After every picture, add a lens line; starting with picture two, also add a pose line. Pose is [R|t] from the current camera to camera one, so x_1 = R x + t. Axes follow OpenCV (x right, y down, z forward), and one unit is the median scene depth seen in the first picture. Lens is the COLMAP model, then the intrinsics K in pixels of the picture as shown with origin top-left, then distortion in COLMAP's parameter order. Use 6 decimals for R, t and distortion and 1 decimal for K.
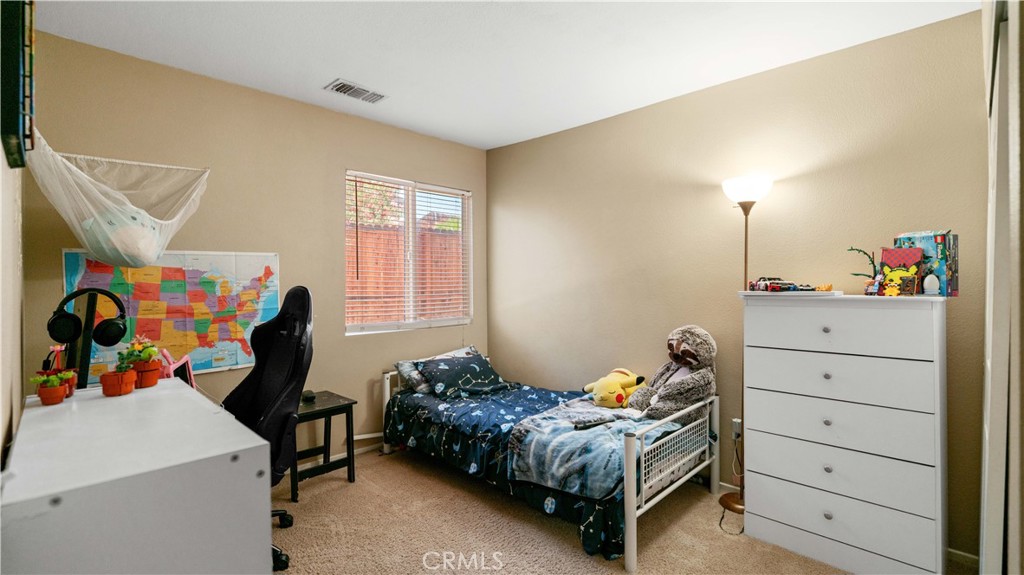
lens RADIAL K [[465.5, 0, 511.4], [0, 465.5, 280.6], [0, 0, 1]] dist [0.000591, 0.000242]
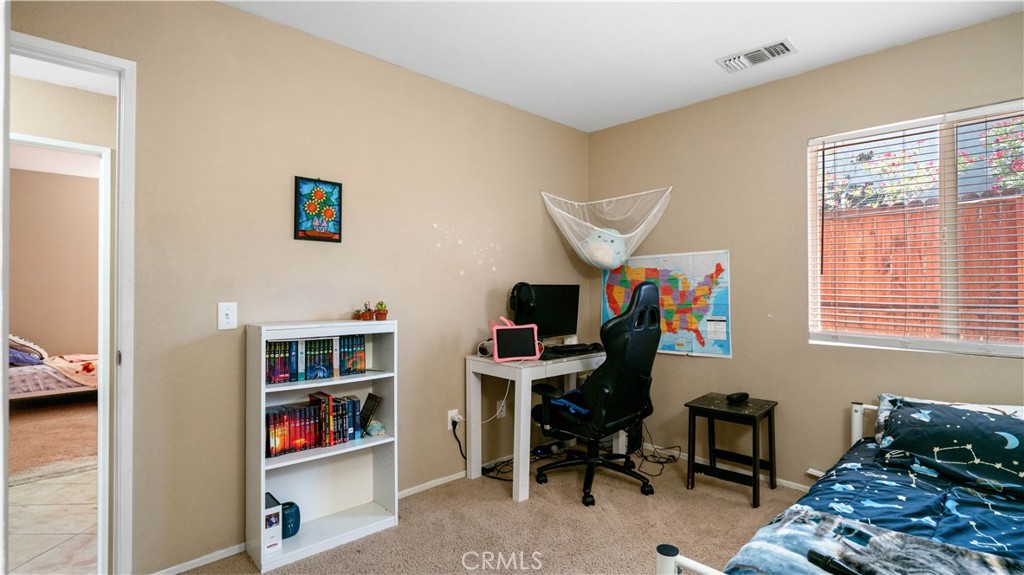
lens RADIAL K [[465.5, 0, 511.4], [0, 465.5, 280.6], [0, 0, 1]] dist [0.000591, 0.000242]
pose [[-0.003001, -0.010910, -0.999936, 0.542247], [0.003582, 0.999934, -0.010921, 0.018163], [0.999989, -0.003614, -0.002962, 0.564310]]
